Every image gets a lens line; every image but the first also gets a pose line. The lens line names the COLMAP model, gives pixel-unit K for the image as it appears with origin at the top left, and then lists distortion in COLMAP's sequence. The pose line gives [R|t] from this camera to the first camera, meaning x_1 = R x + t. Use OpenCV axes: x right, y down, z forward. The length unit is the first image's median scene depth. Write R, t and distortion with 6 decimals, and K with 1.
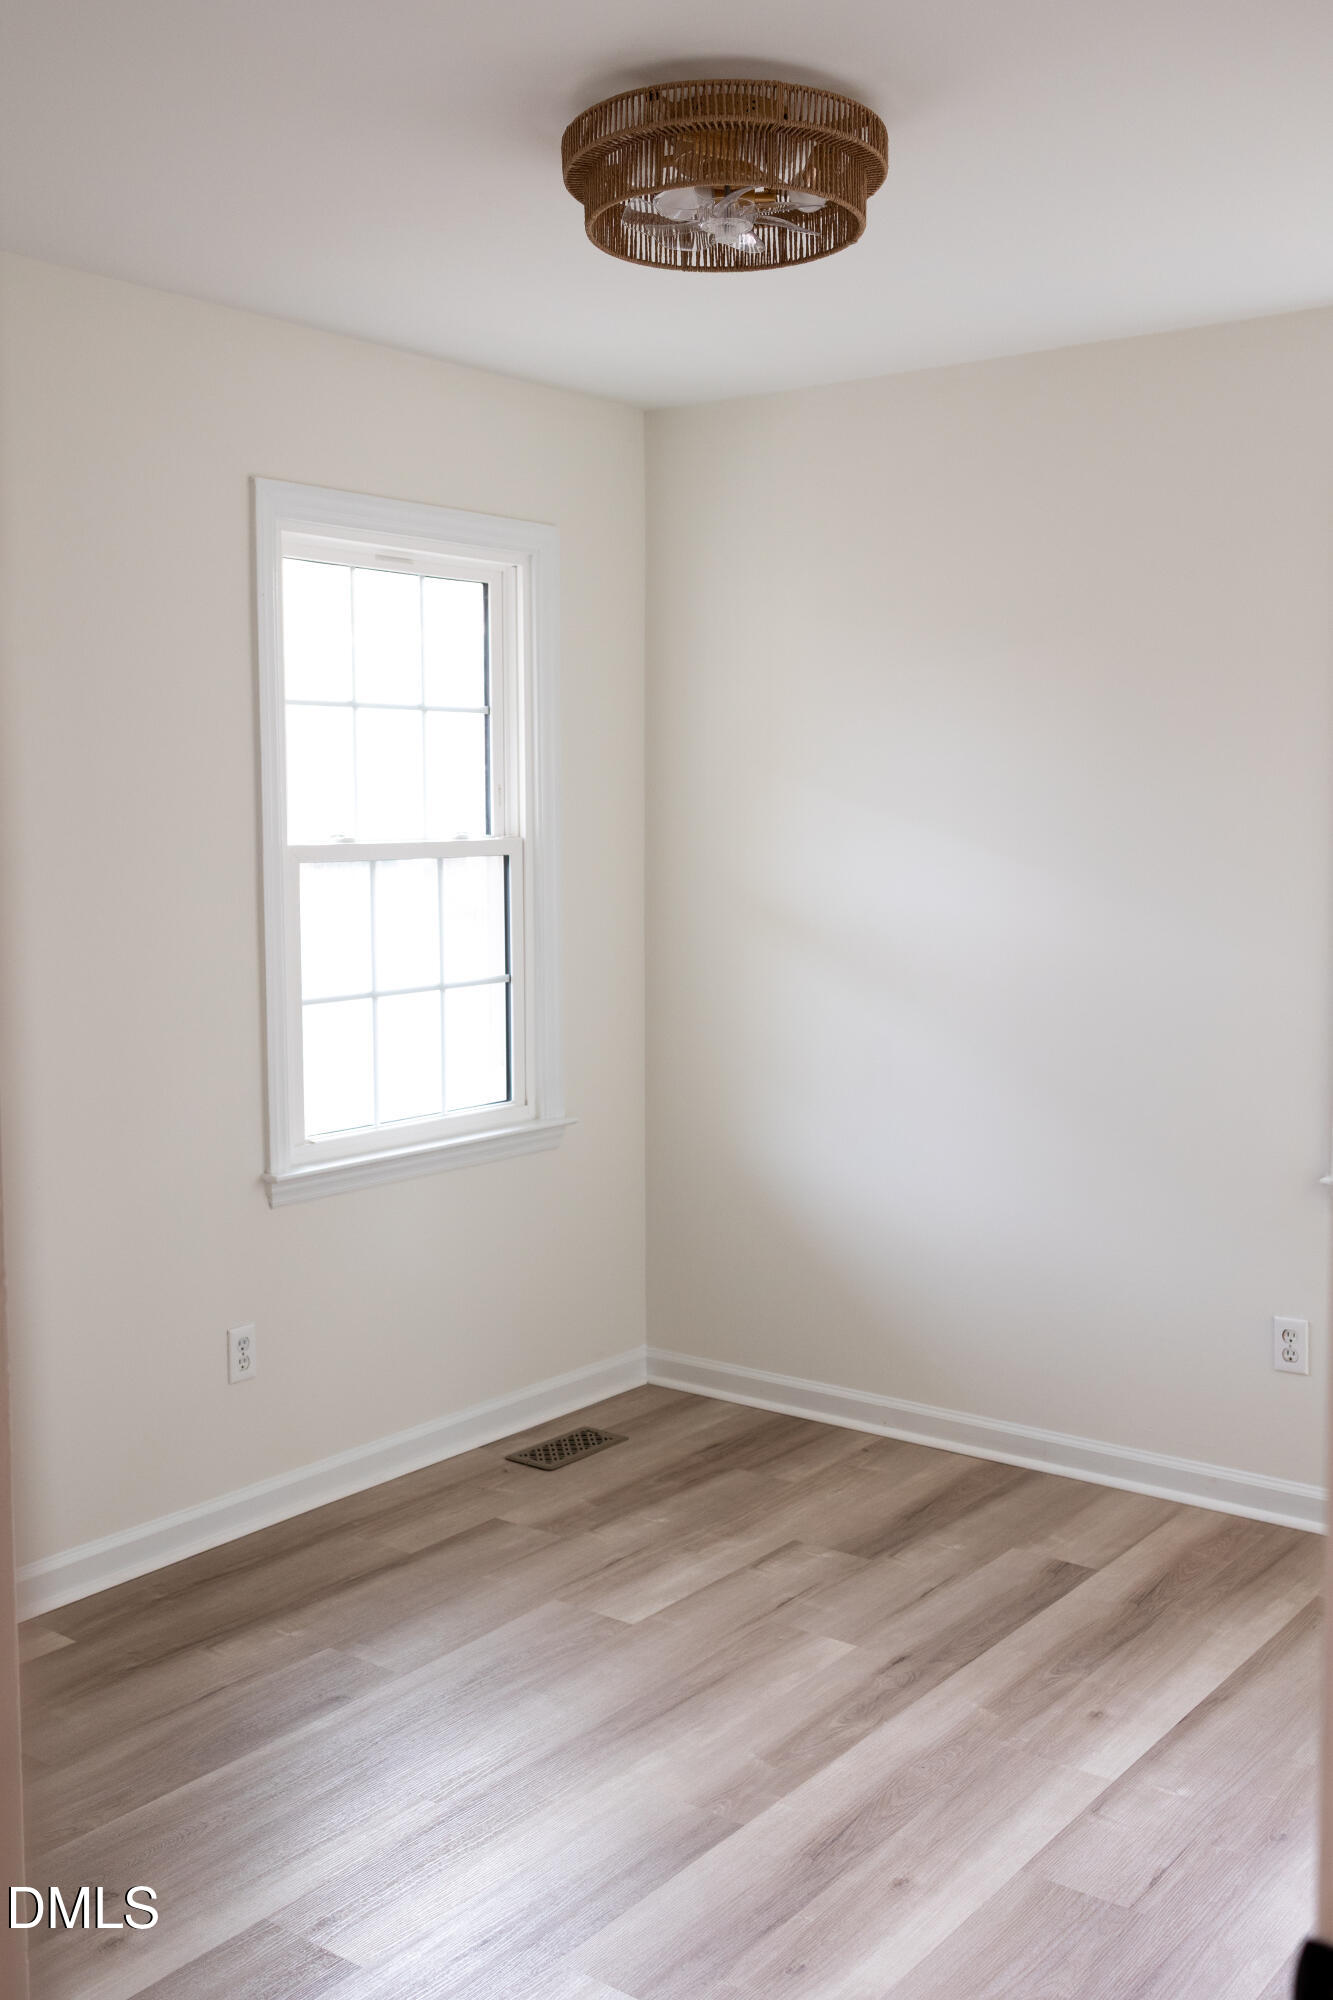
lens RADIAL K [[1969.0, 0, 666.5], [0, 1969.0, 1000.0], [0, 0, 1]] dist [0.002557, -0.001871]
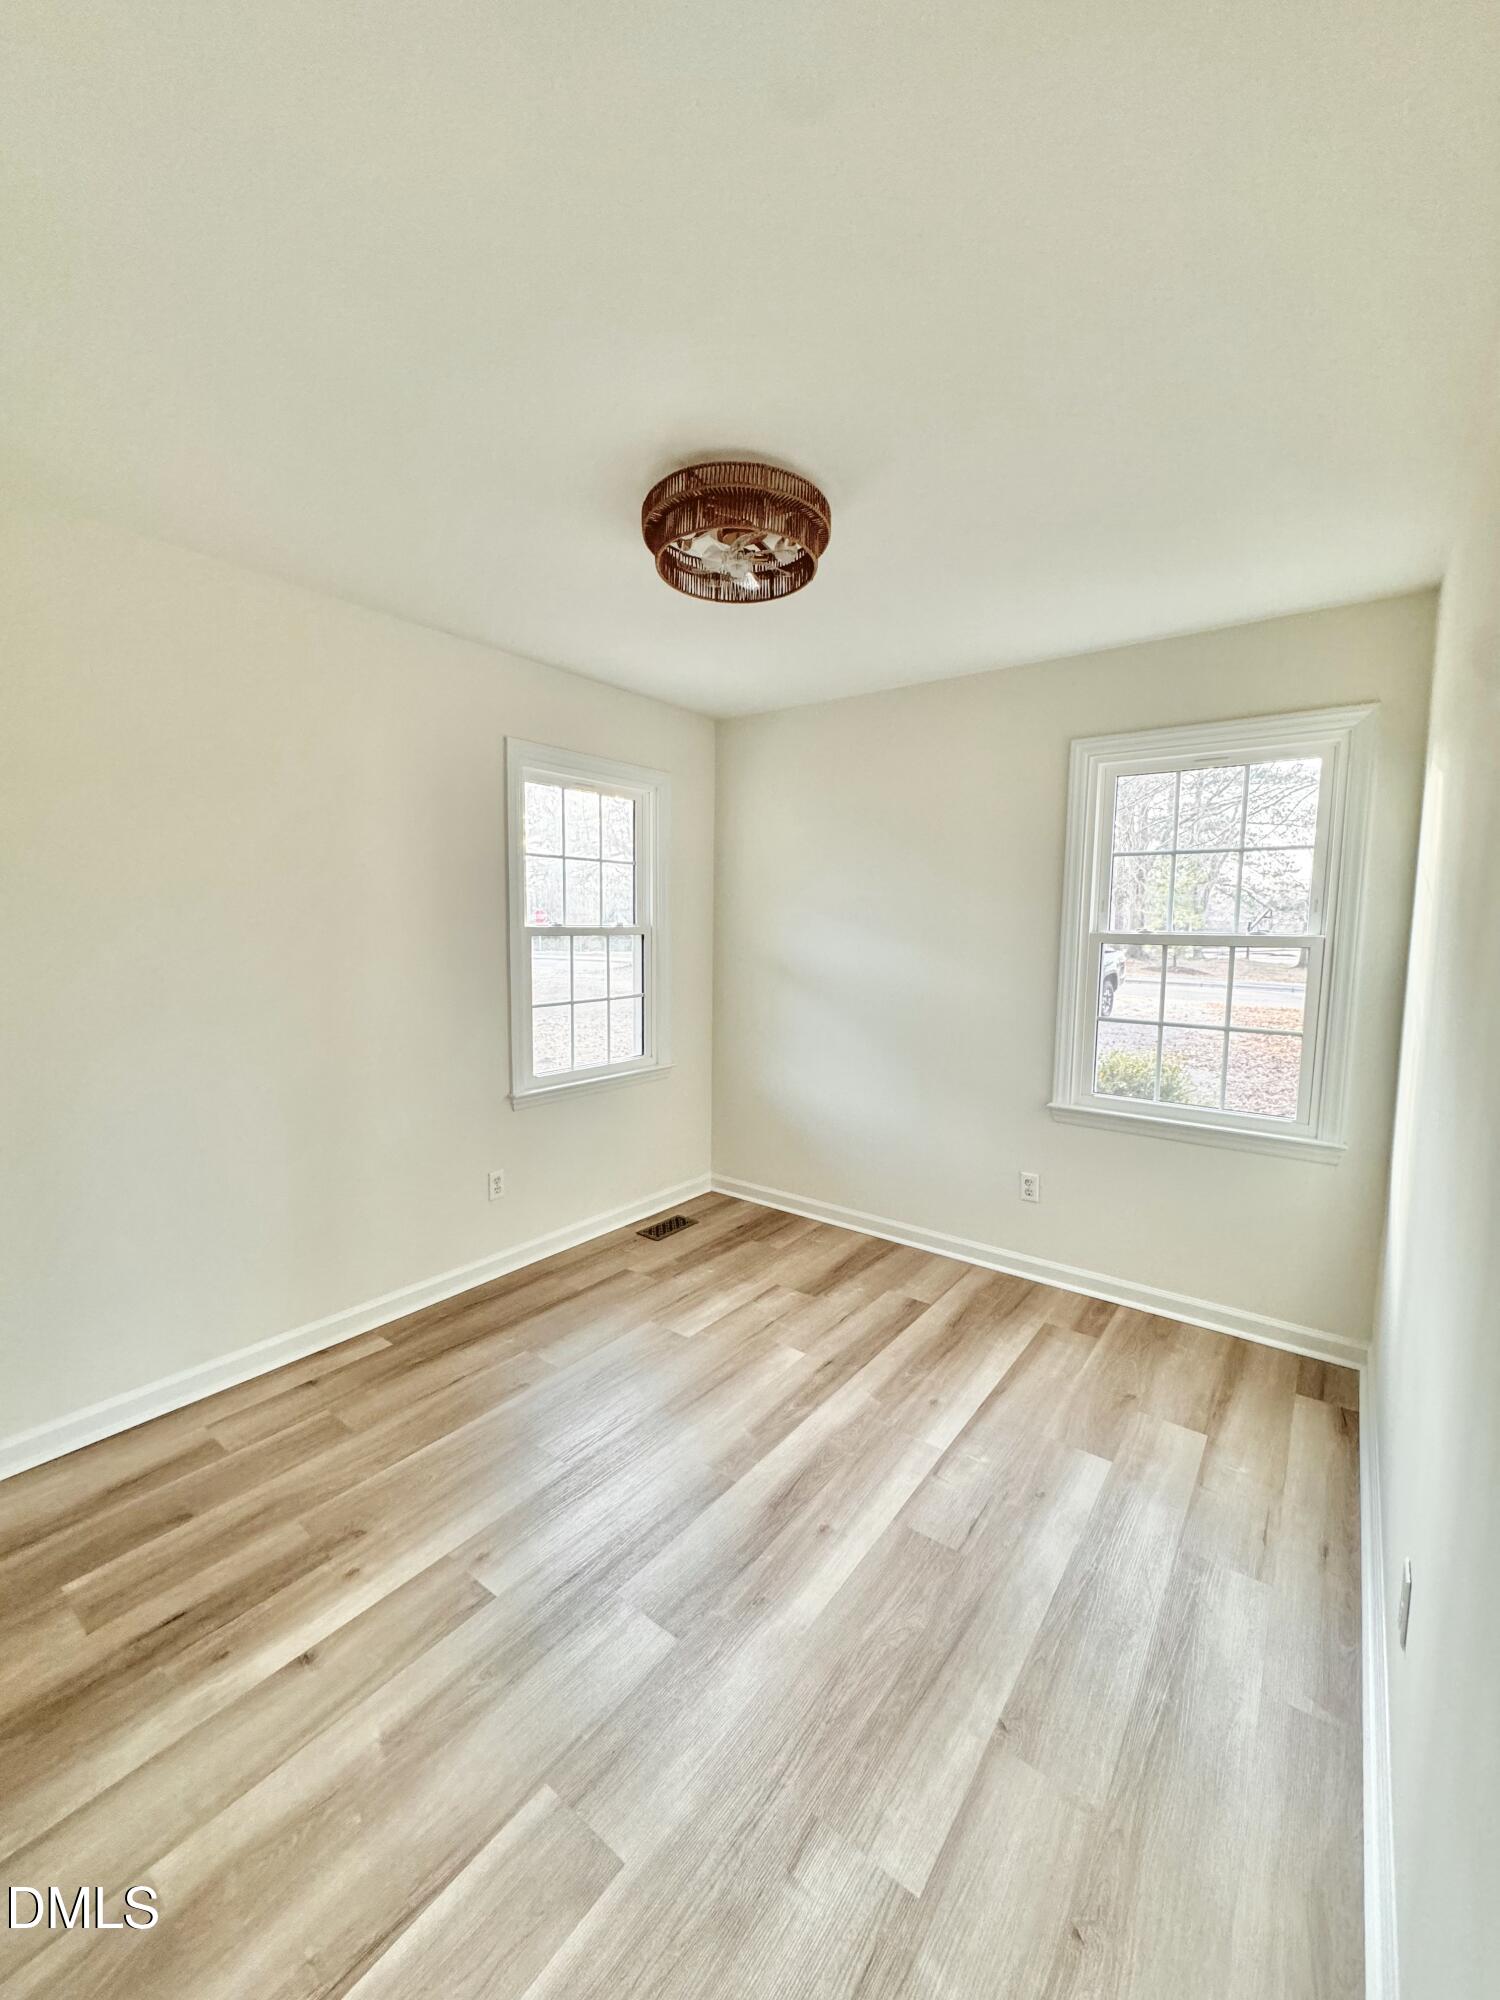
lens RADIAL K [[805.7, 0, 750.0], [0, 805.7, 1000.0], [0, 0, 1]] dist [-0.000303, -0.000070]
pose [[0.999868, 0.014291, 0.007731, 0.030443], [-0.014283, 0.999897, -0.001064, -0.008414], [-0.007745, 0.000954, 0.999970, 0.213920]]
